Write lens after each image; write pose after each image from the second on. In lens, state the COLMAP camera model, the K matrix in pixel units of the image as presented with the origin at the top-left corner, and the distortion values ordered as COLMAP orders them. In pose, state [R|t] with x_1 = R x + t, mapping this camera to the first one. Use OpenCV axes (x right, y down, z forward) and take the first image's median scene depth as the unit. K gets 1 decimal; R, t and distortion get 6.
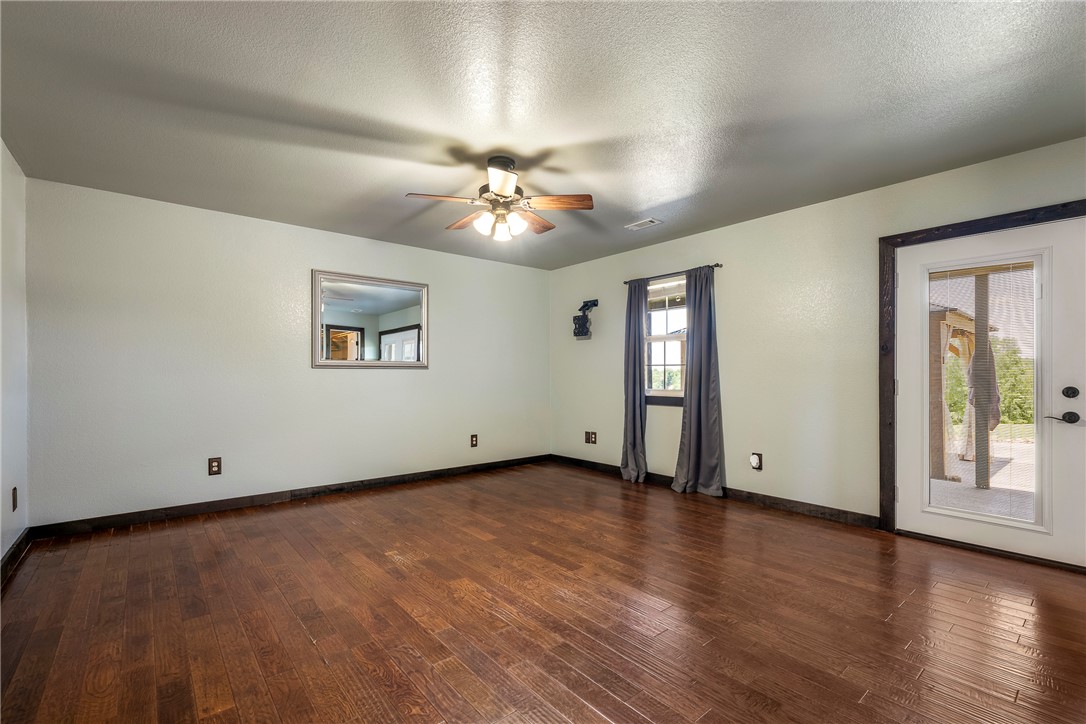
lens RADIAL K [[485.0, 0, 541.3], [0, 485.0, 366.2], [0, 0, 1]] dist [-0.002807, -0.000333]
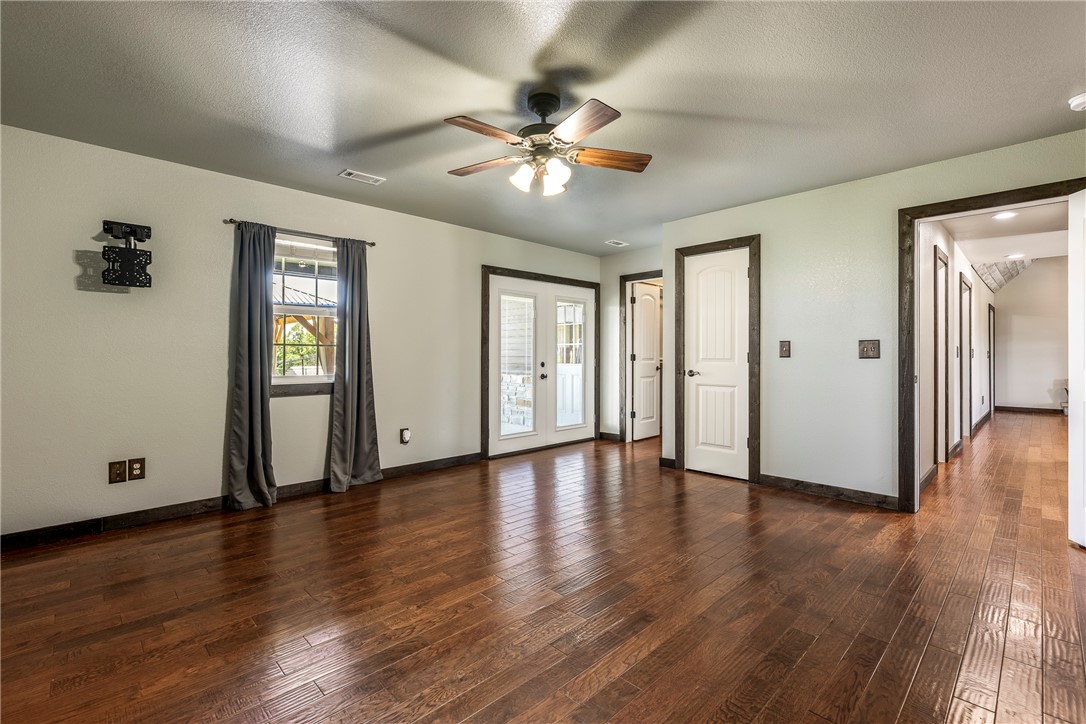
lens RADIAL K [[483.7, 0, 542.5], [0, 483.7, 351.2], [0, 0, 1]] dist [-0.001647, -0.000131]
pose [[-0.073328, 0.007629, 0.997279, -0.605640], [-0.016245, 0.999829, -0.008843, 0.009030], [-0.997176, -0.016849, -0.073192, 0.705266]]
